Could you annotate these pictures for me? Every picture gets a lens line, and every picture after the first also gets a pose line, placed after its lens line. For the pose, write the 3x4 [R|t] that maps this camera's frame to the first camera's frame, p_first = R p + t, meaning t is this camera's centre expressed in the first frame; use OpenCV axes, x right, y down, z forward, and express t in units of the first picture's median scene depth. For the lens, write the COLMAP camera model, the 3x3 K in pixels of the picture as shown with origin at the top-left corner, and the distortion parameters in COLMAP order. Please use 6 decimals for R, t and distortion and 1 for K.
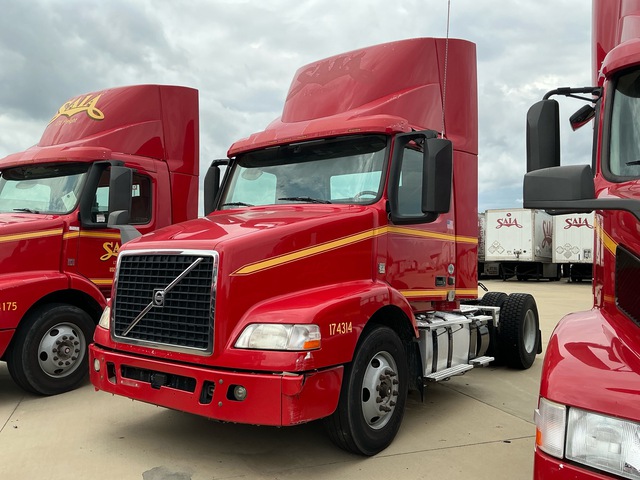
lens RADIAL K [[536.2, 0, 318.1], [0, 536.2, 241.6], [0, 0, 1]] dist [0.054850, -0.002286]
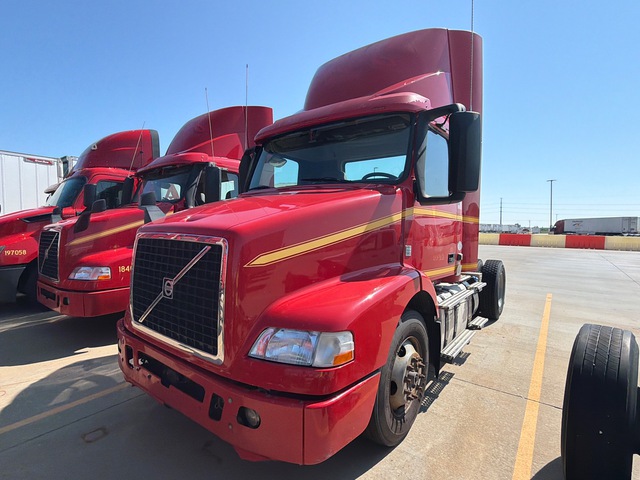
lens RADIAL K [[326.1, 0, 314.9], [0, 326.1, 233.0], [0, 0, 1]] dist [0.001627, 0.000407]
pose [[0.999555, -0.000158, -0.029816, -0.032212], [0.001961, 0.998169, 0.060450, -0.019161], [0.029752, -0.060481, 0.997726, 0.439115]]
